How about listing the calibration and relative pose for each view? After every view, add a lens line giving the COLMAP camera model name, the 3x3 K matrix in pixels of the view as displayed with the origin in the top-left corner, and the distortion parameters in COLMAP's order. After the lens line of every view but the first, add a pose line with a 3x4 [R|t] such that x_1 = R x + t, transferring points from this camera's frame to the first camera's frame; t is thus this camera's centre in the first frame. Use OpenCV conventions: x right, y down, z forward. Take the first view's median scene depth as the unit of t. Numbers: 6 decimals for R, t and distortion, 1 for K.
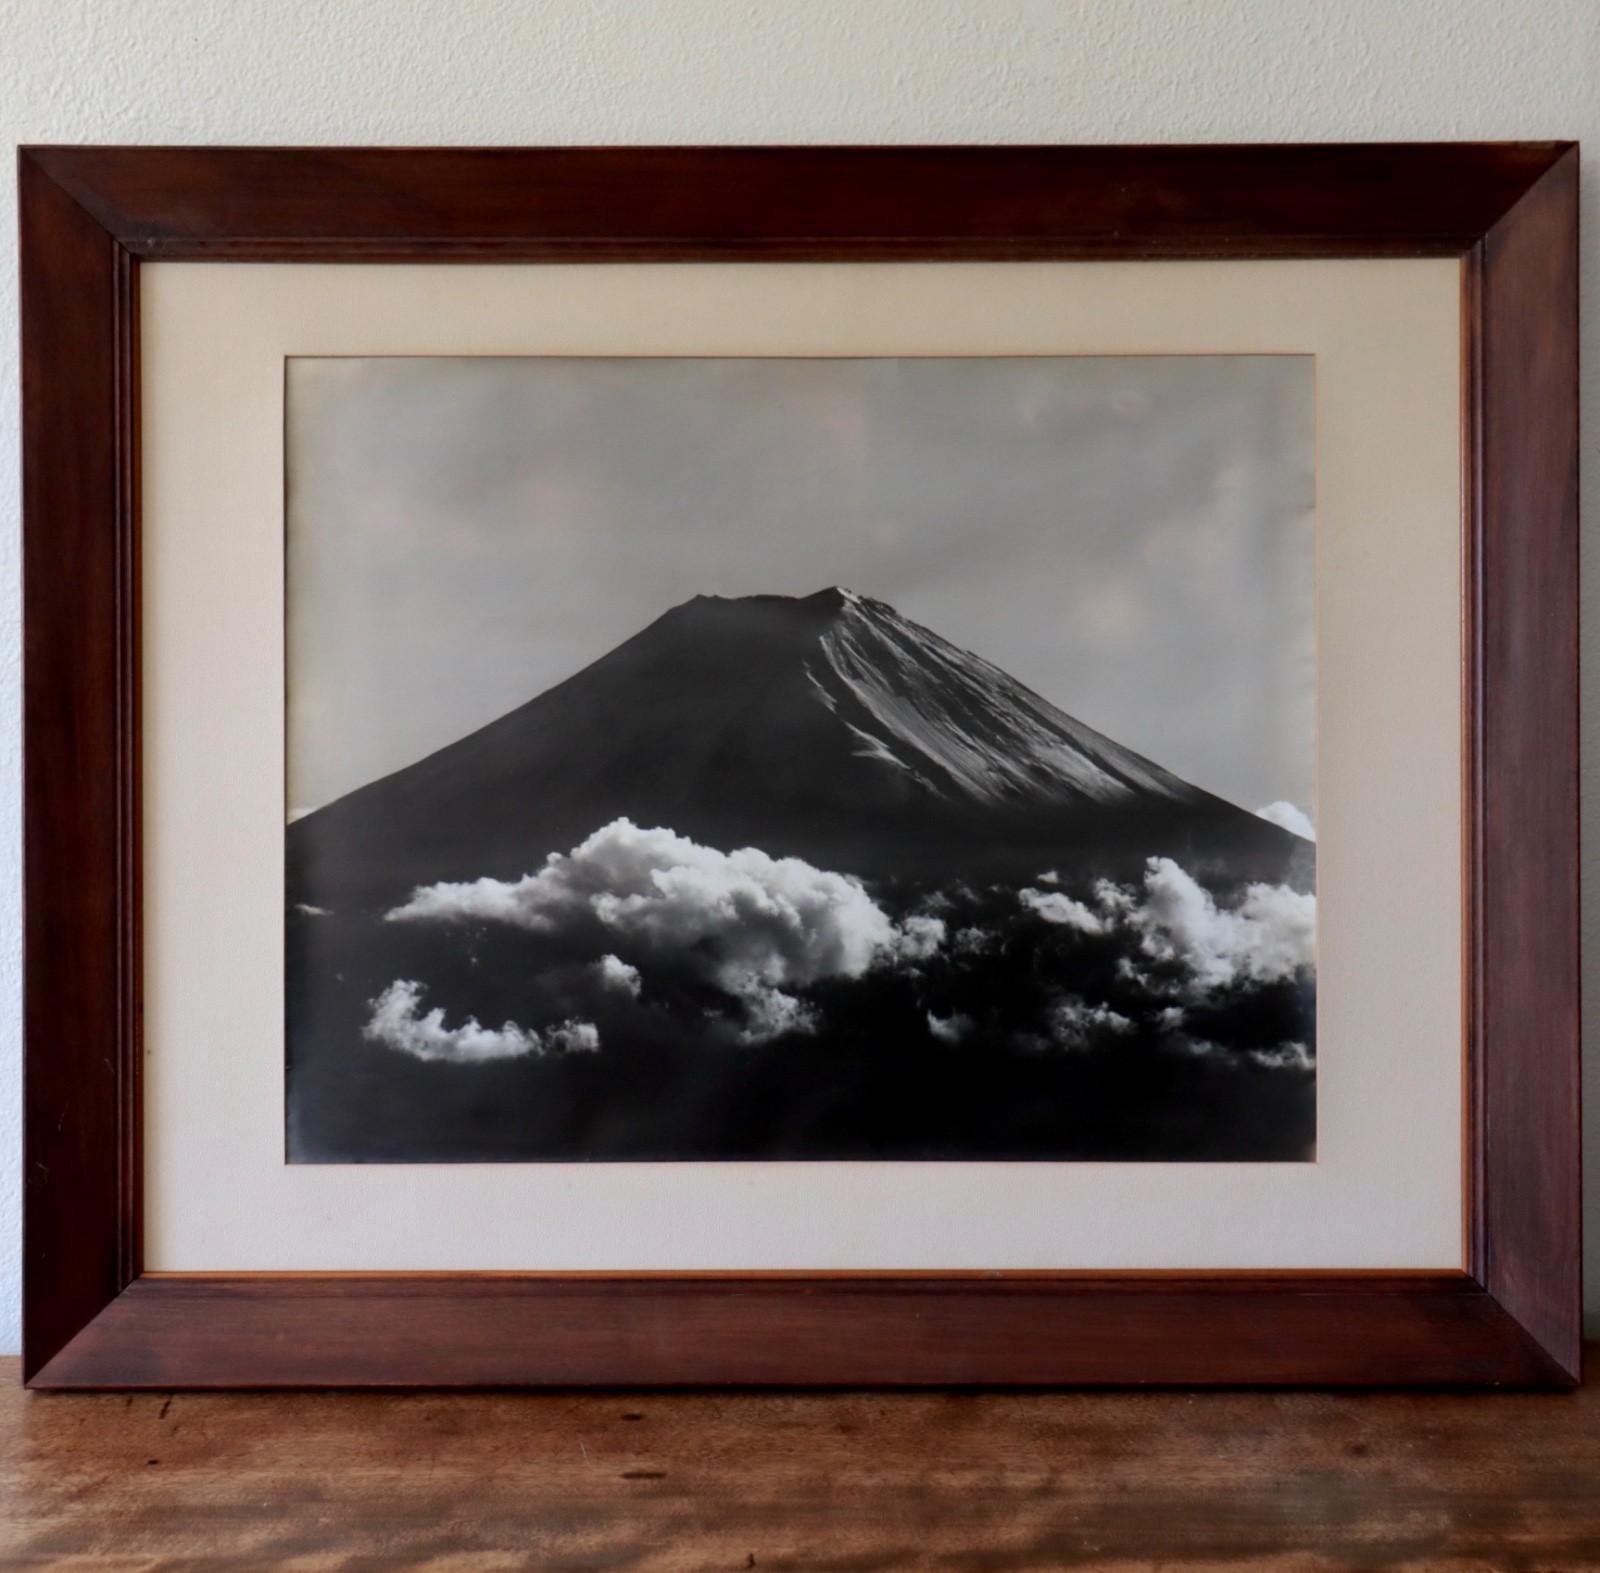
lens RADIAL K [[2209.8, 0, 814.6], [0, 2209.8, 775.9], [0, 0, 1]] dist [-0.009324, 0.010882]
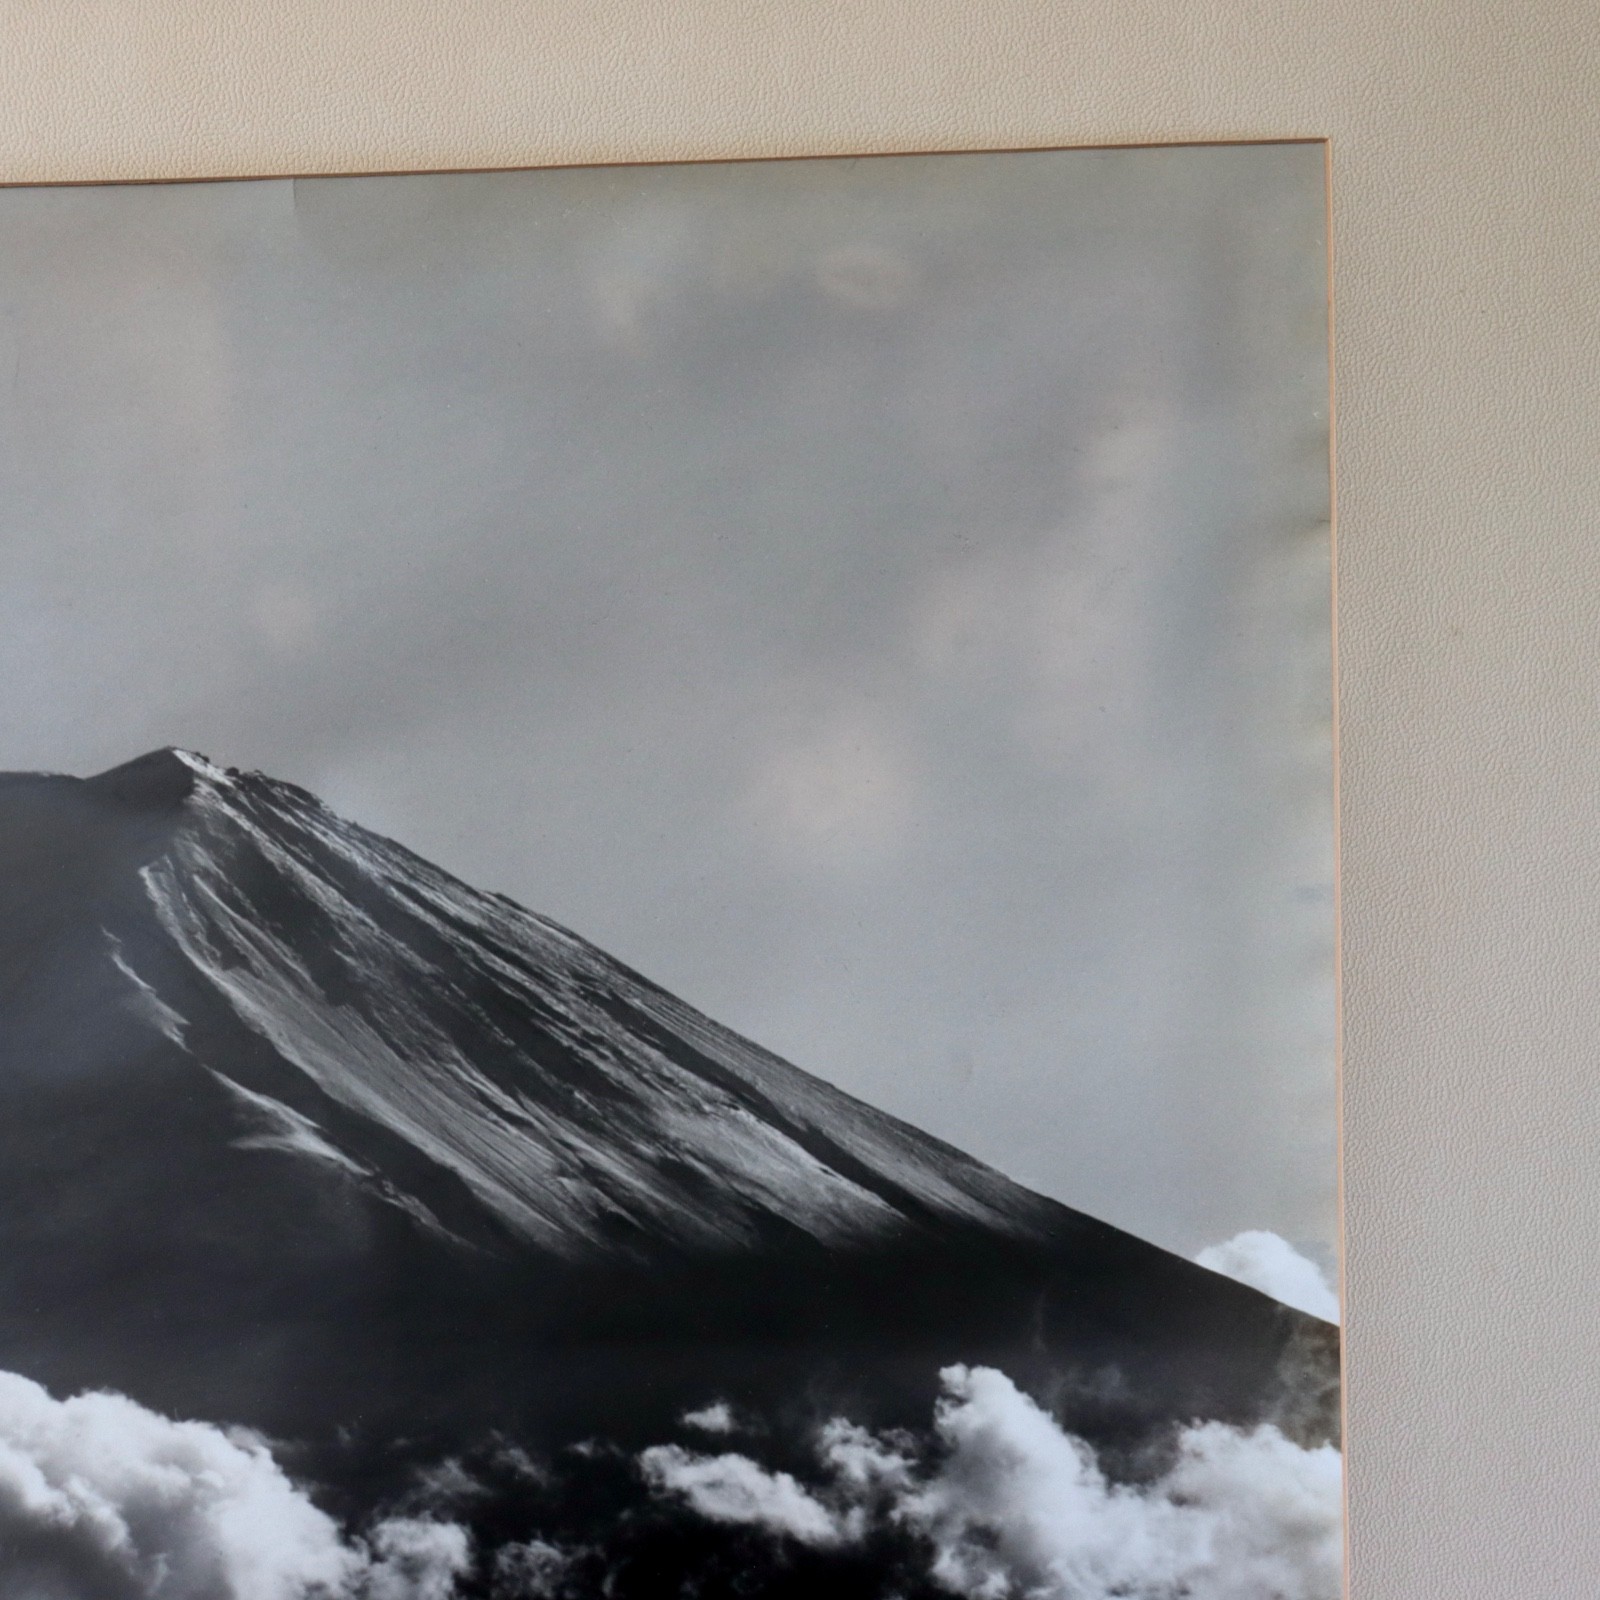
lens RADIAL K [[2166.9, 0, 813.4], [0, 2166.9, 804.1], [0, 0, 1]] dist [-0.005647, 0.017011]
pose [[0.999563, -0.029035, 0.005606, 0.126882], [0.028533, 0.996776, 0.074996, -0.102130], [-0.007765, -0.074804, 0.997168, 0.594815]]
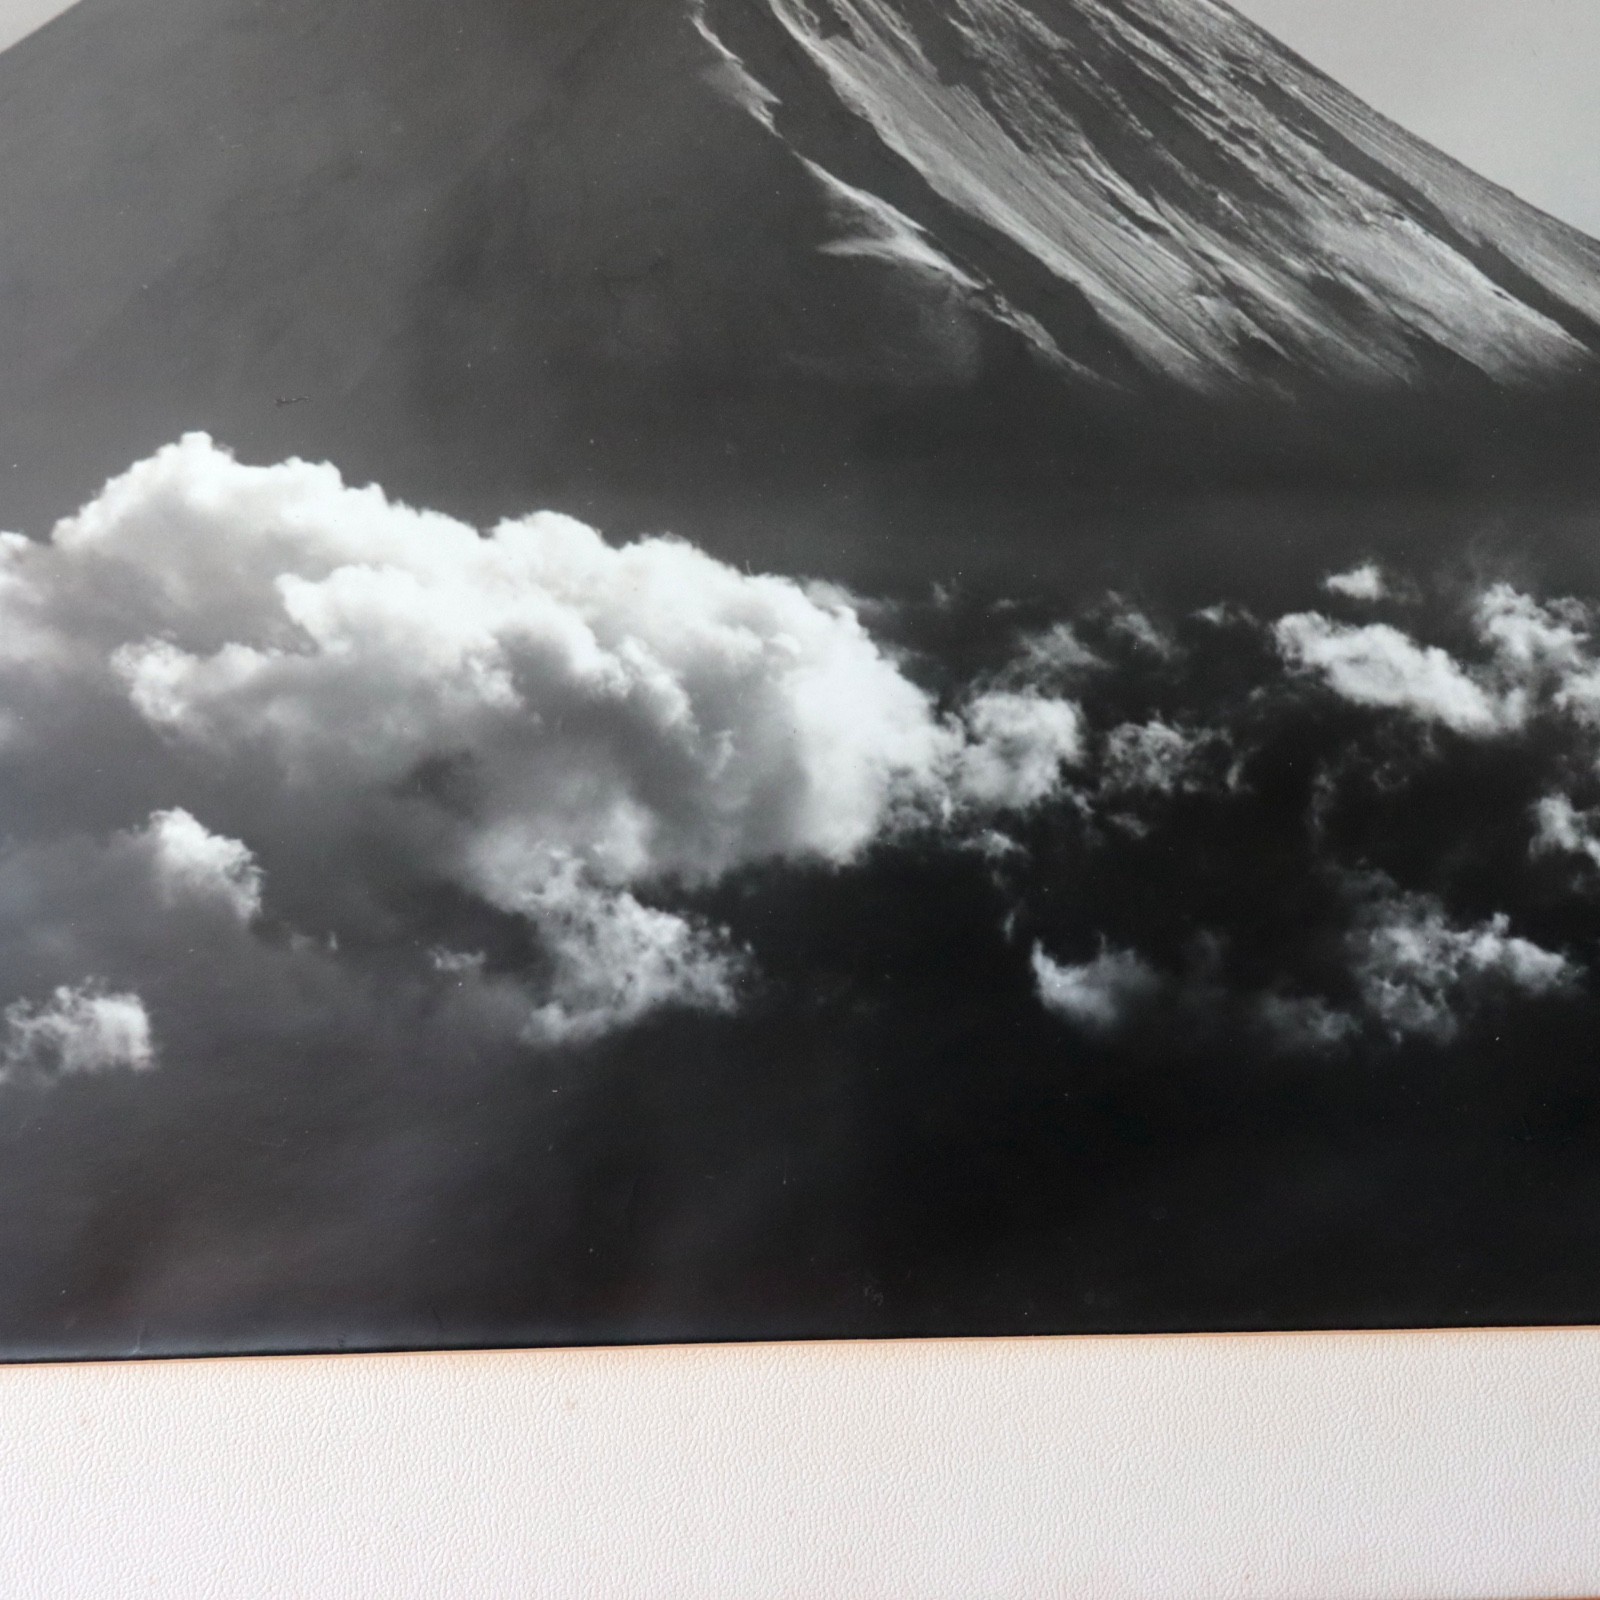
lens RADIAL K [[2166.9, 0, 813.4], [0, 2166.9, 804.1], [0, 0, 1]] dist [-0.005647, 0.017011]
pose [[0.999317, -0.015928, 0.033338, 0.001994], [0.012677, 0.995345, 0.095535, 0.046937], [-0.034704, -0.095047, 0.994868, 0.637352]]
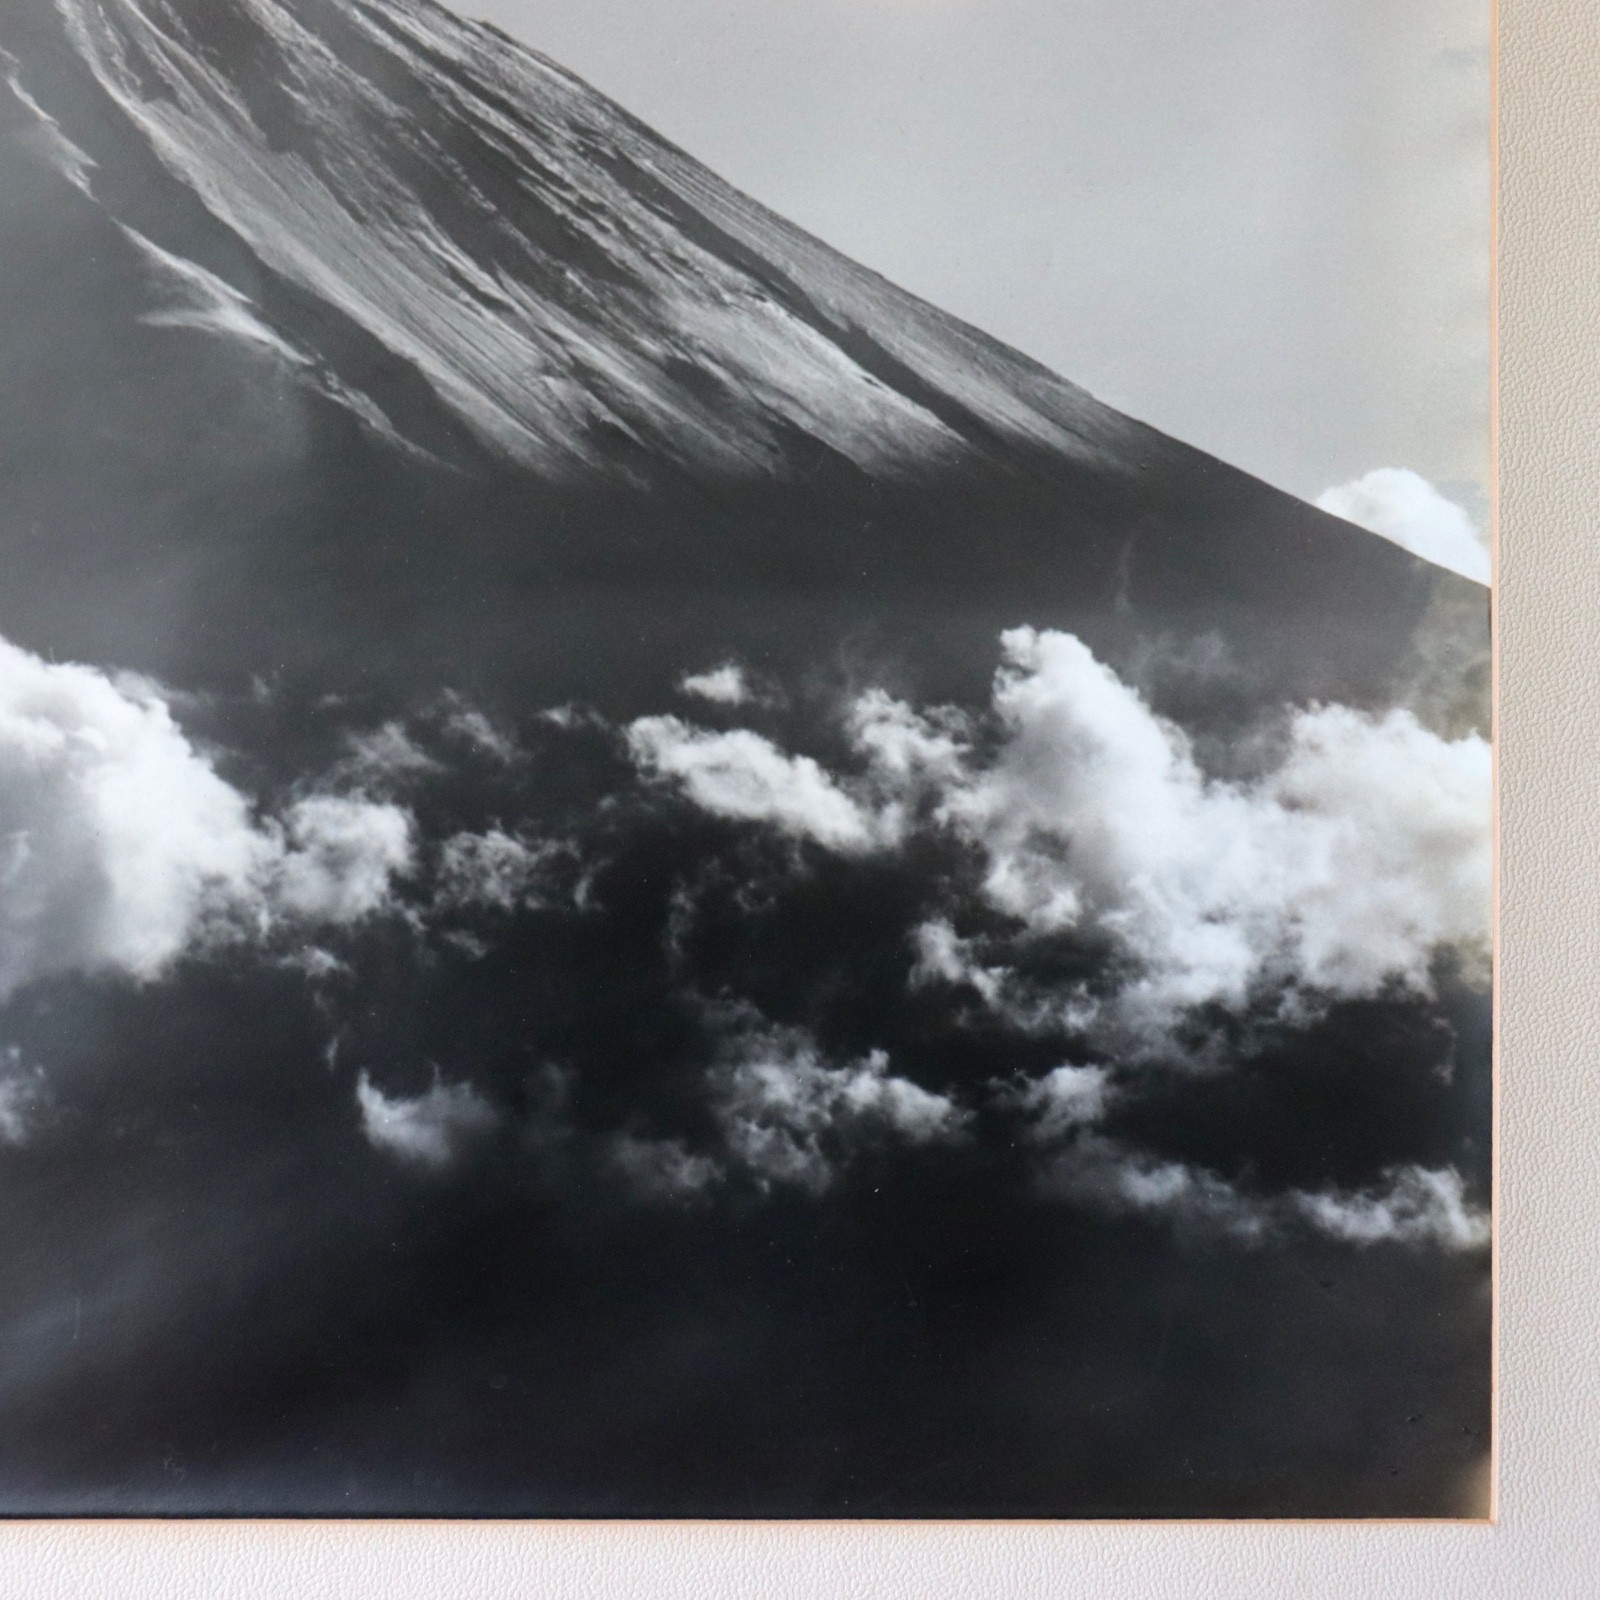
lens RADIAL K [[2166.9, 0, 813.4], [0, 2166.9, 804.1], [0, 0, 1]] dist [-0.005647, 0.017011]
pose [[0.999380, 0.005839, 0.034712, 0.109456], [-0.005500, 0.999936, -0.009858, 0.067600], [-0.034768, 0.009661, 0.999349, 0.663910]]
